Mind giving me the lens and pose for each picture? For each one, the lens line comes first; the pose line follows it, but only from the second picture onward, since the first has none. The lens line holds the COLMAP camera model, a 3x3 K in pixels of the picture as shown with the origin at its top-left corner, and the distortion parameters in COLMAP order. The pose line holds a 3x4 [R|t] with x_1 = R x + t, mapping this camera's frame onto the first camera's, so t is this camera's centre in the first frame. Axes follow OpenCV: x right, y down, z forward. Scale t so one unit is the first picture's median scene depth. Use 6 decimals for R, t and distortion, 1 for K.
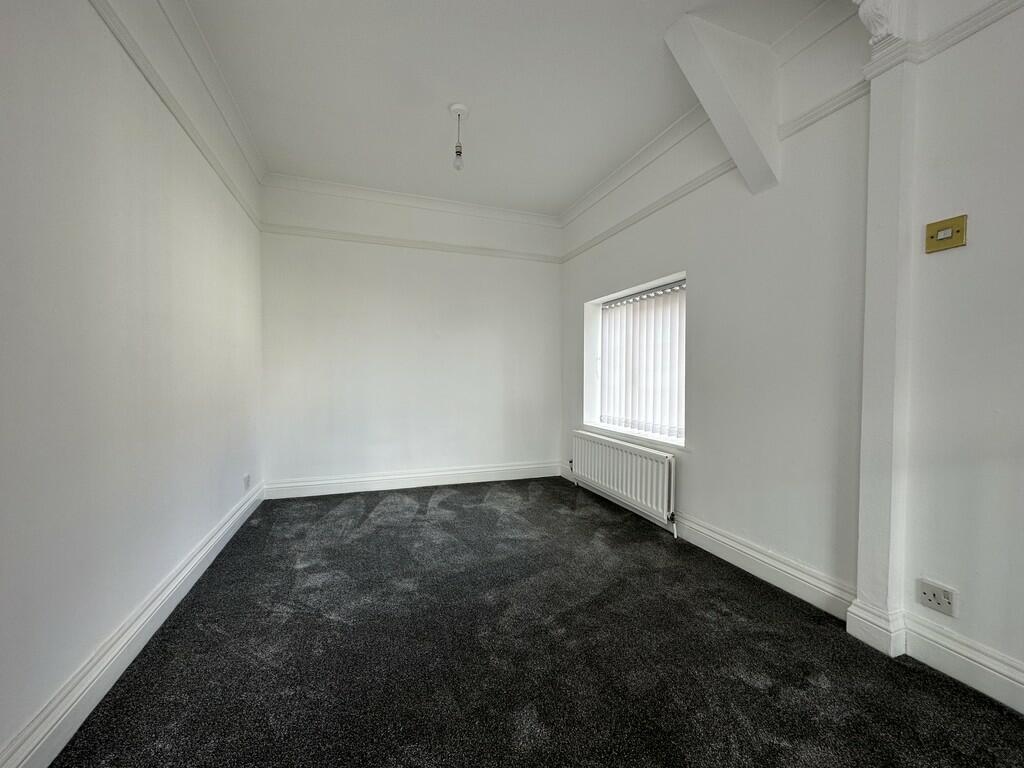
lens RADIAL K [[407.5, 0, 510.4], [0, 407.5, 381.4], [0, 0, 1]] dist [-0.002517, -0.000185]
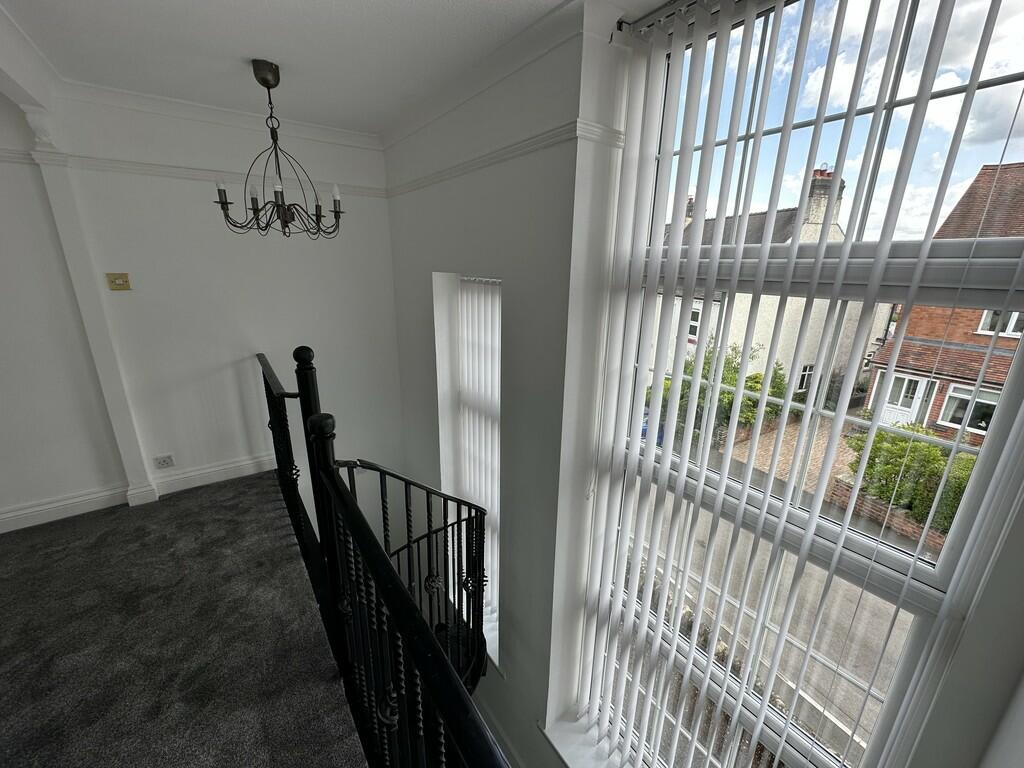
lens RADIAL K [[407.5, 0, 509.6], [0, 407.5, 382.2], [0, 0, 1]] dist [-0.002517, -0.000185]
pose [[-0.279305, -0.282878, 0.917588, -1.172793], [0.002656, 0.955389, 0.295340, -0.441078], [-0.960199, 0.084927, -0.266094, -0.161479]]
